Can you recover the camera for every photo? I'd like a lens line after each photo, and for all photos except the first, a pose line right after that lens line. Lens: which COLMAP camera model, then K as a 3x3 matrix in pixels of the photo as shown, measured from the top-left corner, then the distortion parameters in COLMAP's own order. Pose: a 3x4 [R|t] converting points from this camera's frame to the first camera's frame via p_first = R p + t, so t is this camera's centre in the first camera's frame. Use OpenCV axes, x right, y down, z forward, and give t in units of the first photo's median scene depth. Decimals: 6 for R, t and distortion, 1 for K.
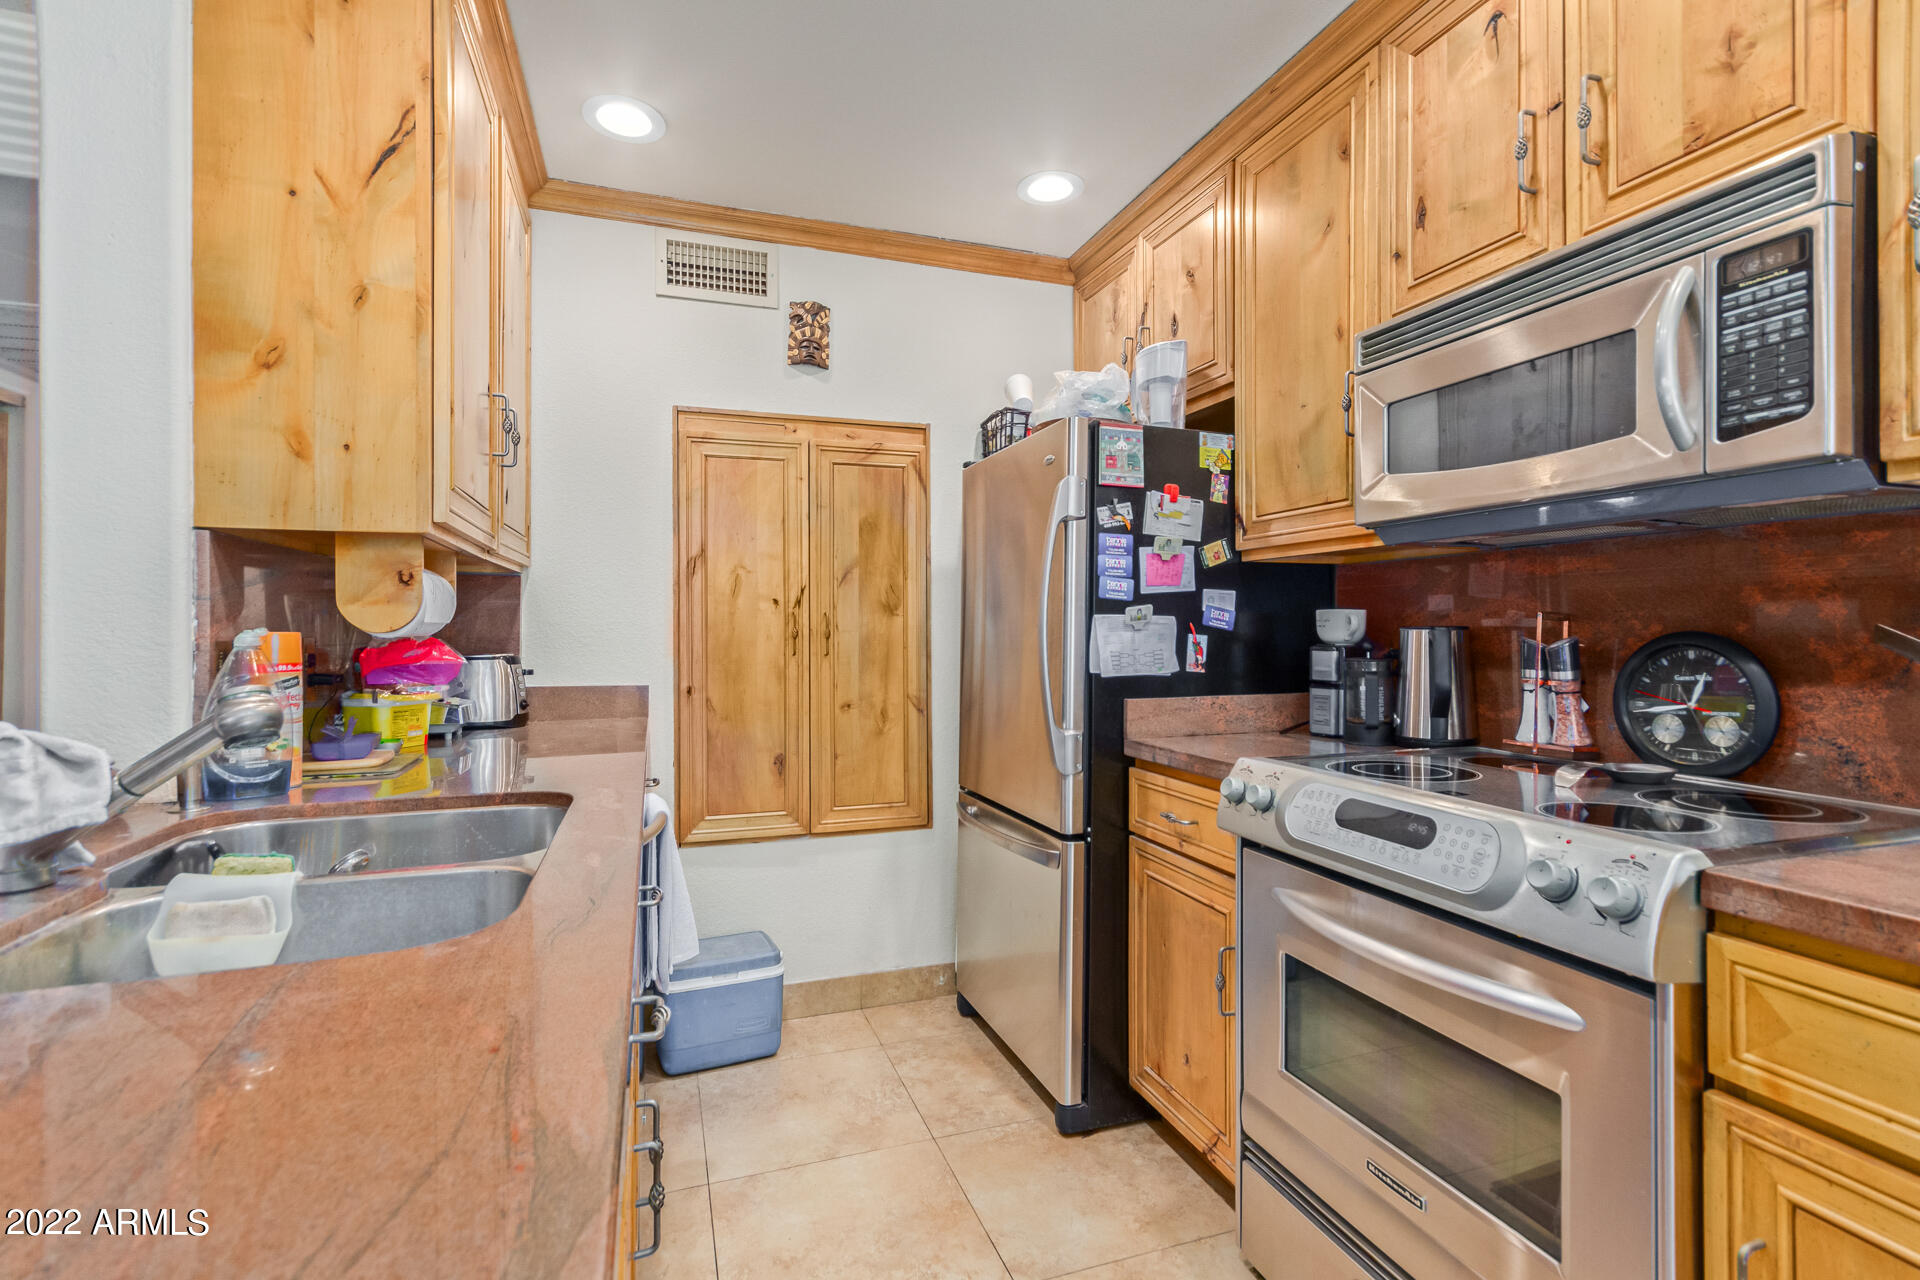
lens RADIAL K [[907.0, 0, 954.3], [0, 907.0, 631.2], [0, 0, 1]] dist [0.003047, 0.000911]
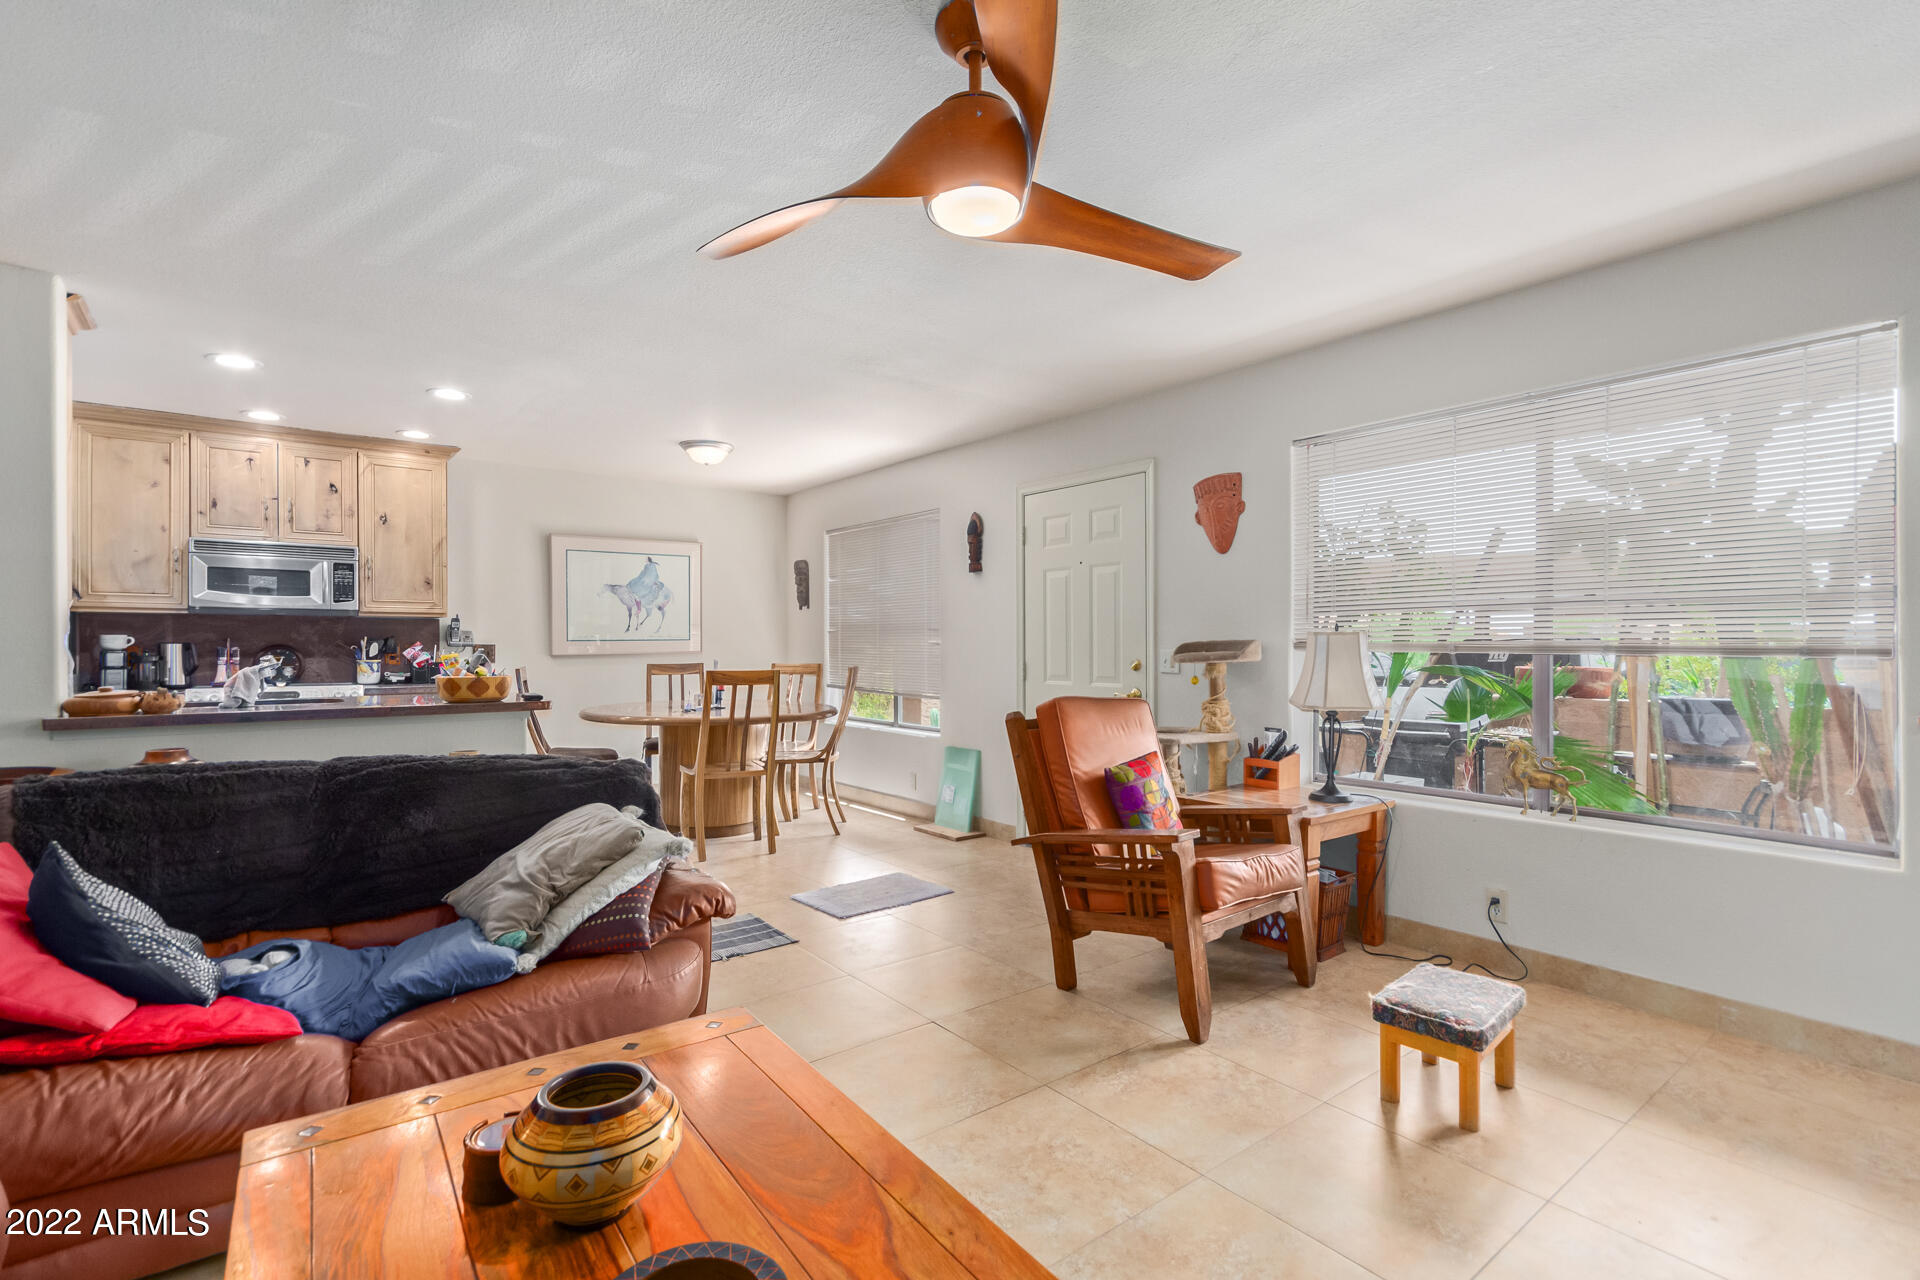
lens RADIAL K [[907.0, 0, 957.6], [0, 907.0, 636.8], [0, 0, 1]] dist [0.003047, 0.000911]
pose [[-0.325542, 0.011377, 0.945459, -2.485407], [0.002062, 0.999934, -0.011322, 0.011674], [-0.945525, -0.001736, -0.325544, -0.265658]]
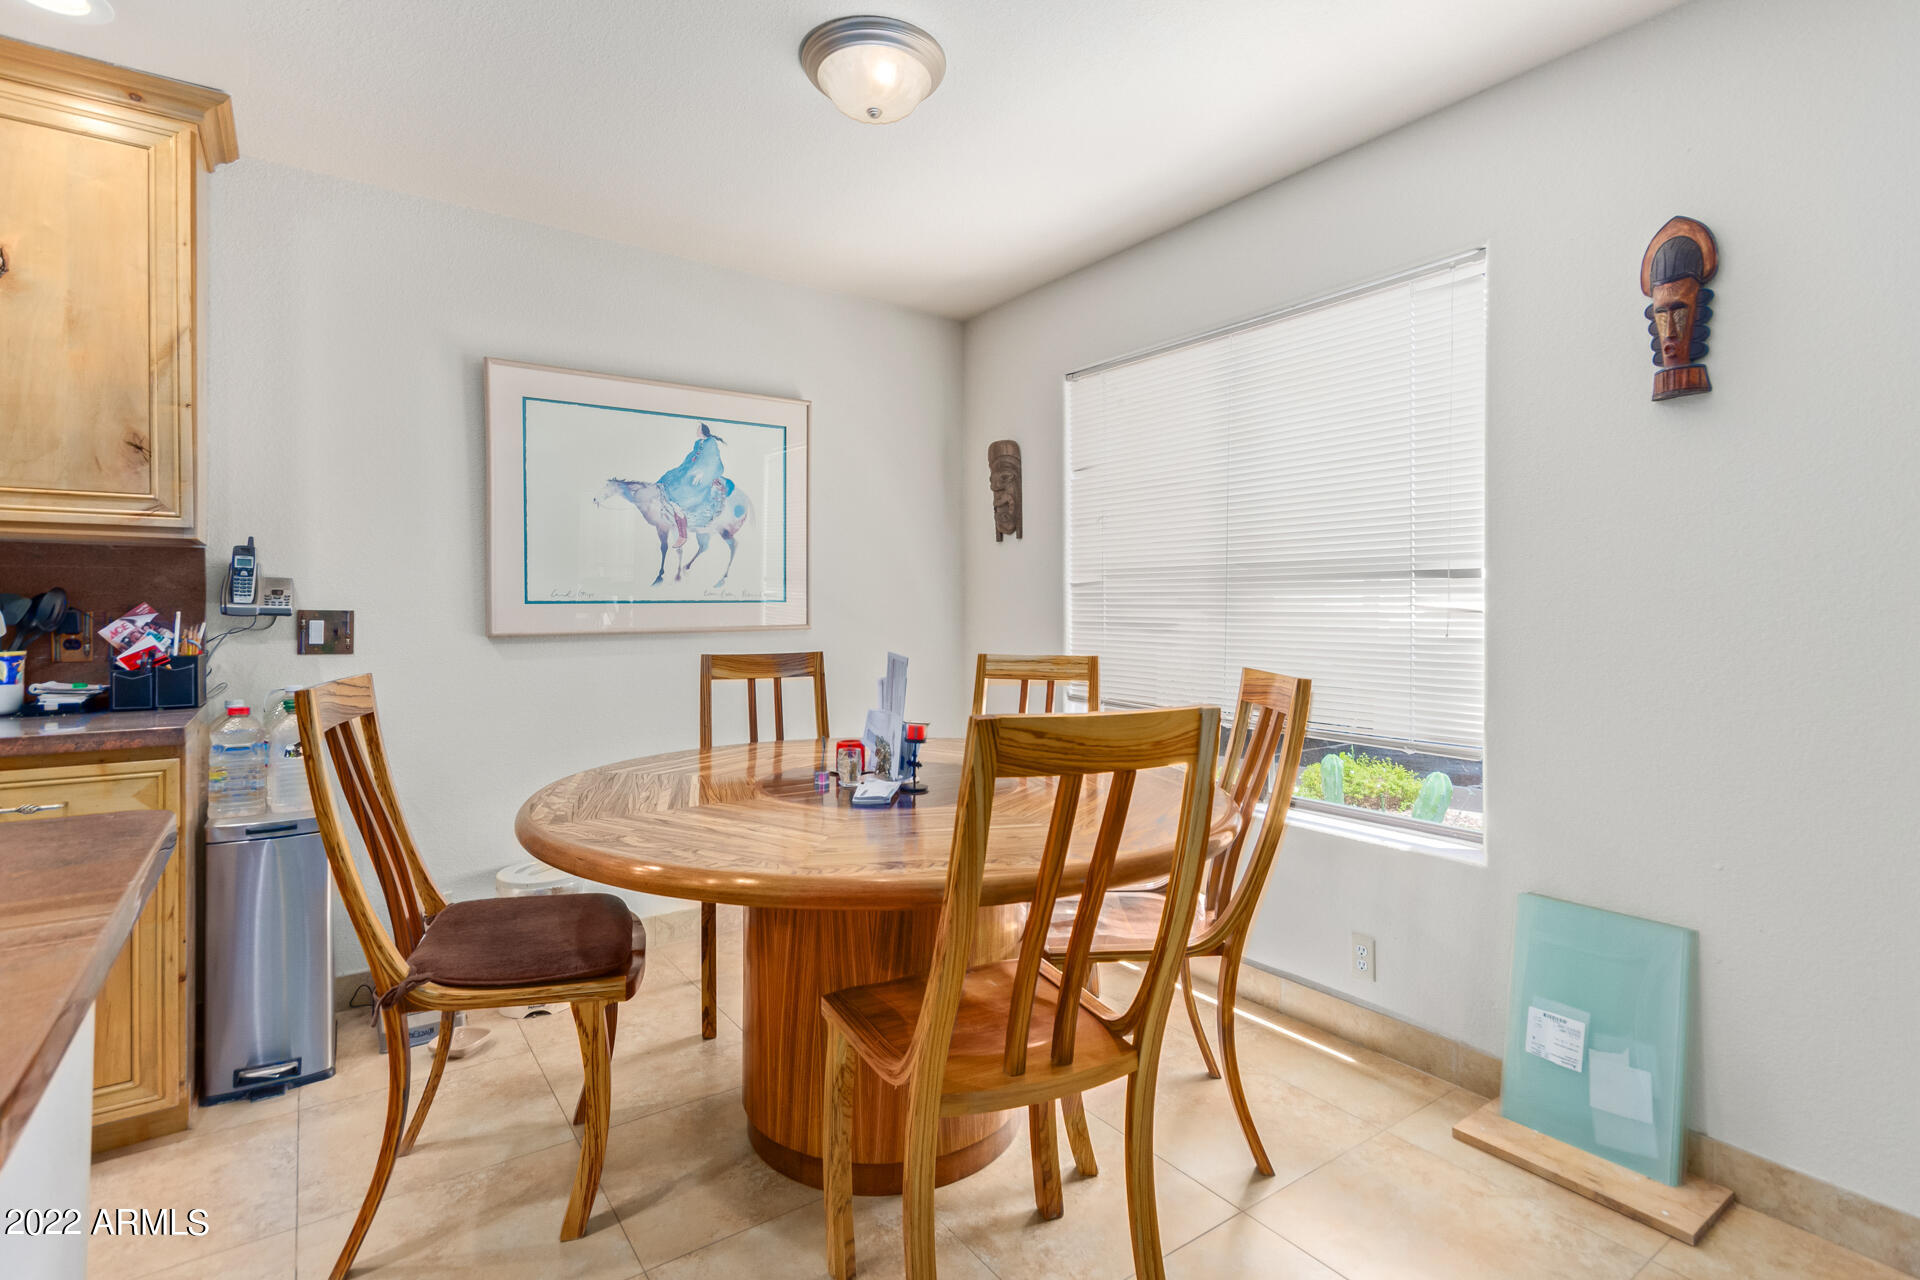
lens RADIAL K [[907.0, 0, 926.5], [0, 907.0, 609.9], [0, 0, 1]] dist [0.003047, 0.000911]
pose [[-0.262906, 0.003030, 0.964817, -0.640013], [0.000278, 0.999995, -0.003065, 0.003277], [-0.964821, -0.000537, -0.262906, -0.239197]]
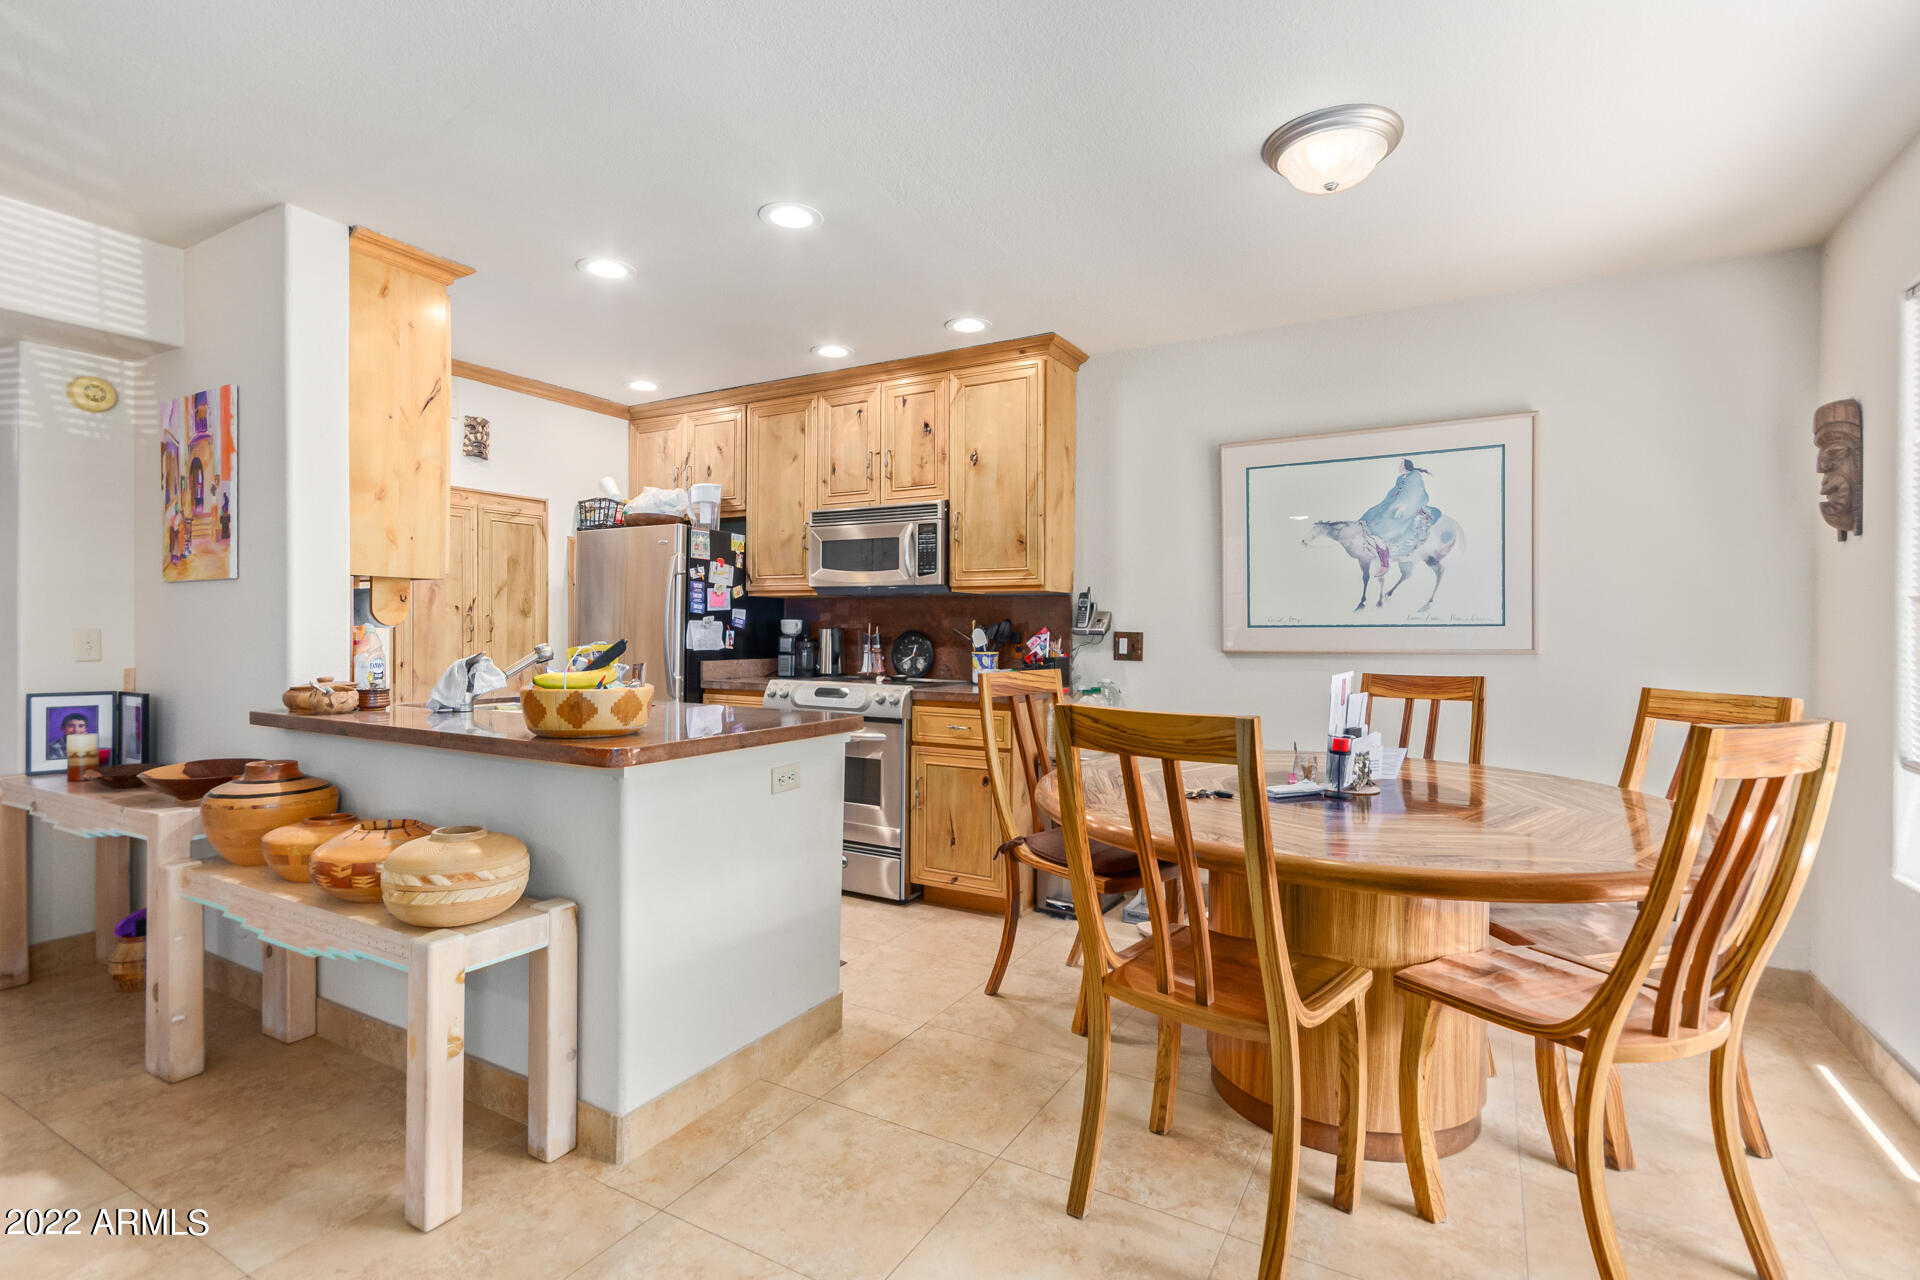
lens RADIAL K [[907.0, 0, 967.8], [0, 907.0, 633.0], [0, 0, 1]] dist [0.003047, 0.000911]
pose [[0.750010, 0.006111, 0.661399, -0.737662], [-0.008603, 0.999963, 0.000517, 0.003716], [-0.661371, -0.006078, 0.750034, -0.973815]]
